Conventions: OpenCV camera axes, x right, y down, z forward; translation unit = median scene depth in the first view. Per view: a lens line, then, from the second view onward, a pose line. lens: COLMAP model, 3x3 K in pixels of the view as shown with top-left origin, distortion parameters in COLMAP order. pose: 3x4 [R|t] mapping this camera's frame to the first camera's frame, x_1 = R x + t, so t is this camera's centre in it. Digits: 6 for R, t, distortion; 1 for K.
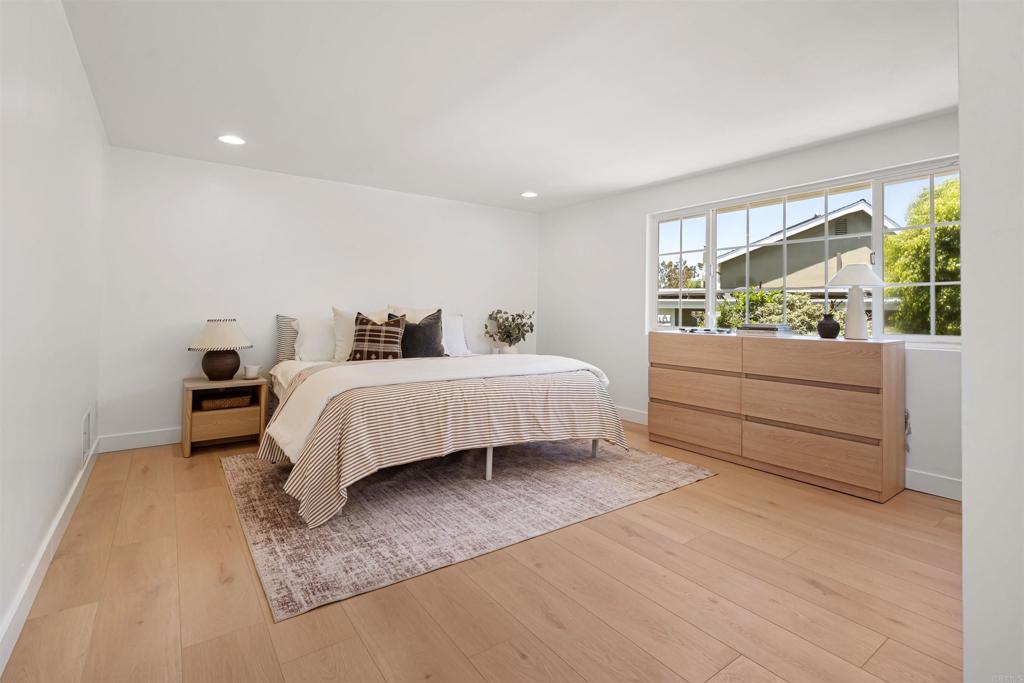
lens RADIAL K [[471.1, 0, 515.5], [0, 471.1, 301.2], [0, 0, 1]] dist [0.000615, 0.000093]
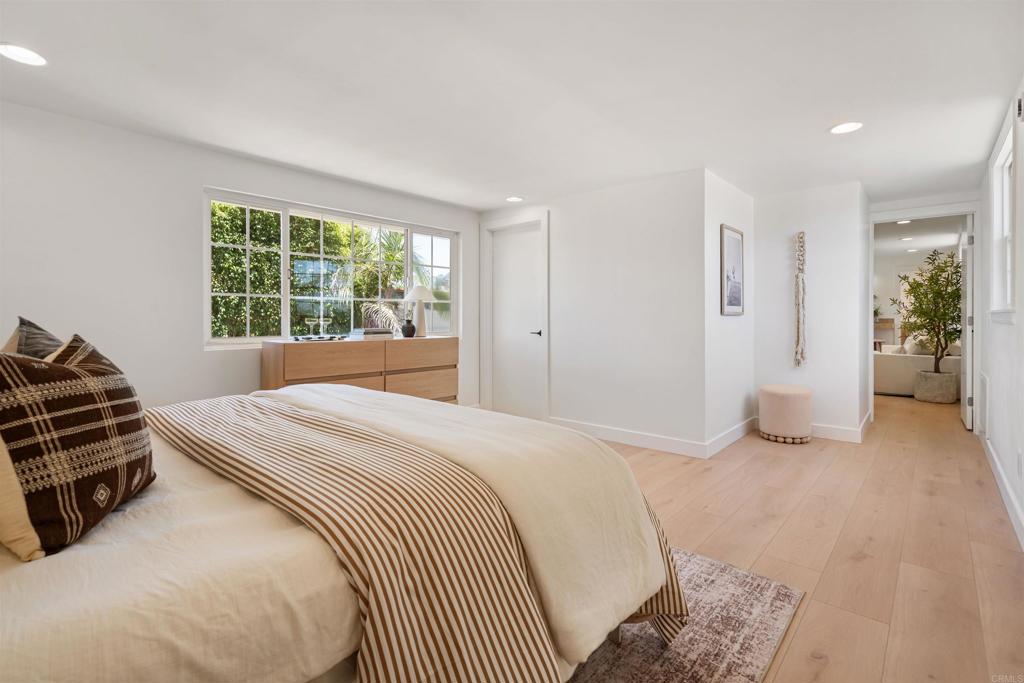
lens RADIAL K [[474.0, 0, 510.5], [0, 474.0, 322.8], [0, 0, 1]] dist [-0.000515, 0.000341]
pose [[-0.198962, -0.013092, 0.979920, -1.120968], [-0.019228, 0.999770, 0.009453, 0.026501], [-0.979818, -0.016961, -0.199169, 1.464901]]
